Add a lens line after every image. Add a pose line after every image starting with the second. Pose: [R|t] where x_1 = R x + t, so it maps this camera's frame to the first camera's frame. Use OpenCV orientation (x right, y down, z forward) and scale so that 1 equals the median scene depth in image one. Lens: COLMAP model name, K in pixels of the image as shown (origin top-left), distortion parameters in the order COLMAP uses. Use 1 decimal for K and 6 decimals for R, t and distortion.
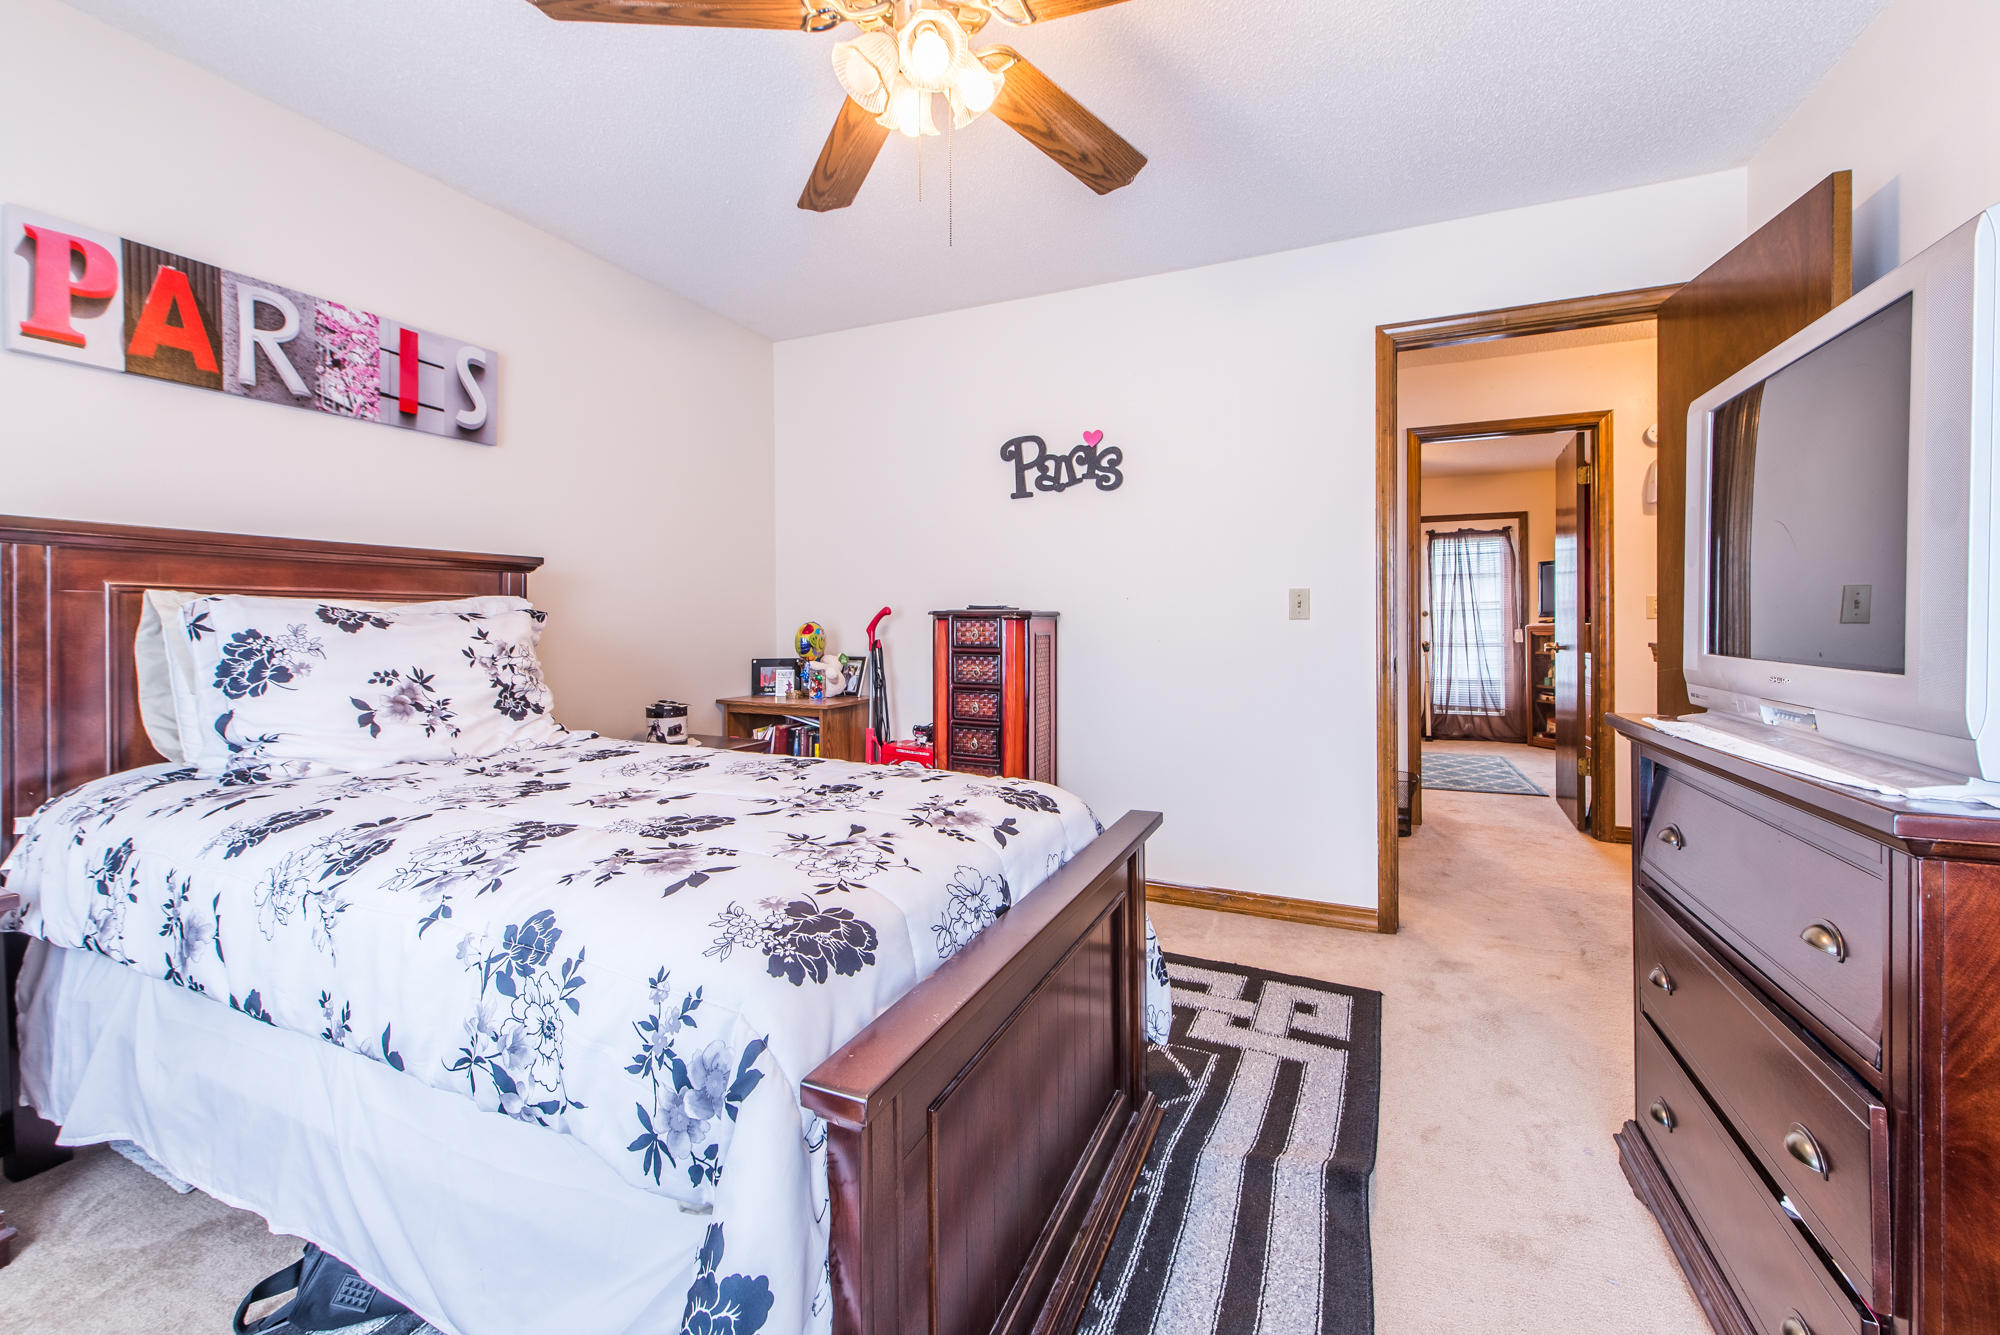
lens RADIAL K [[791.9, 0, 978.3], [0, 791.9, 620.4], [0, 0, 1]] dist [0.000513, 0.000017]
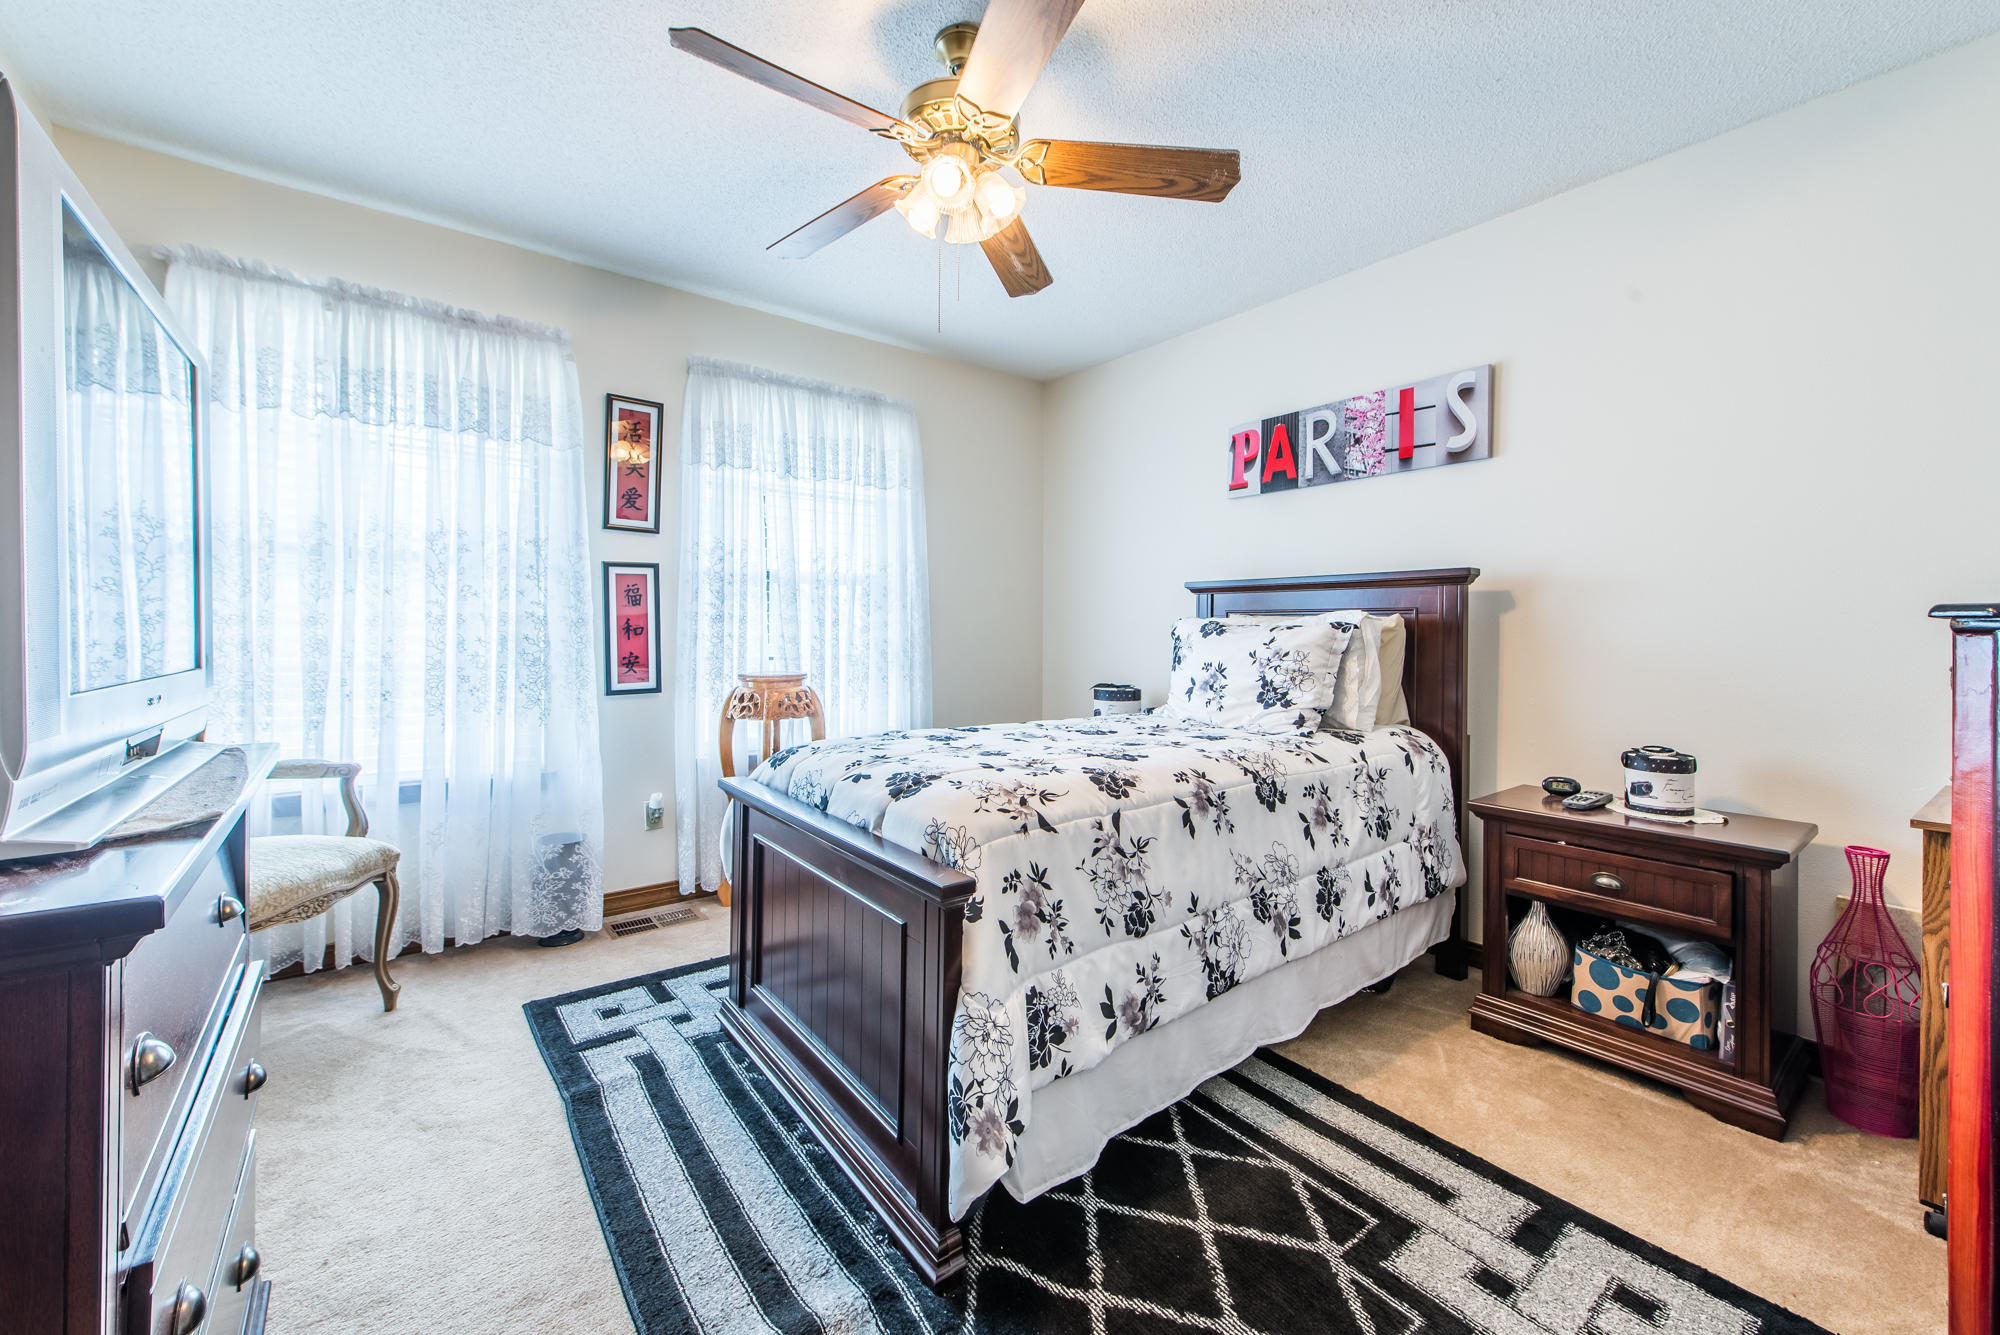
lens RADIAL K [[791.9, 0, 986.6], [0, 791.9, 636.1], [0, 0, 1]] dist [0.000513, 0.000017]
pose [[-0.470277, 0.003332, -0.882513, 0.714008], [-0.005707, 0.999960, 0.006816, 0.002170], [0.882501, 0.008242, -0.470239, 1.137452]]
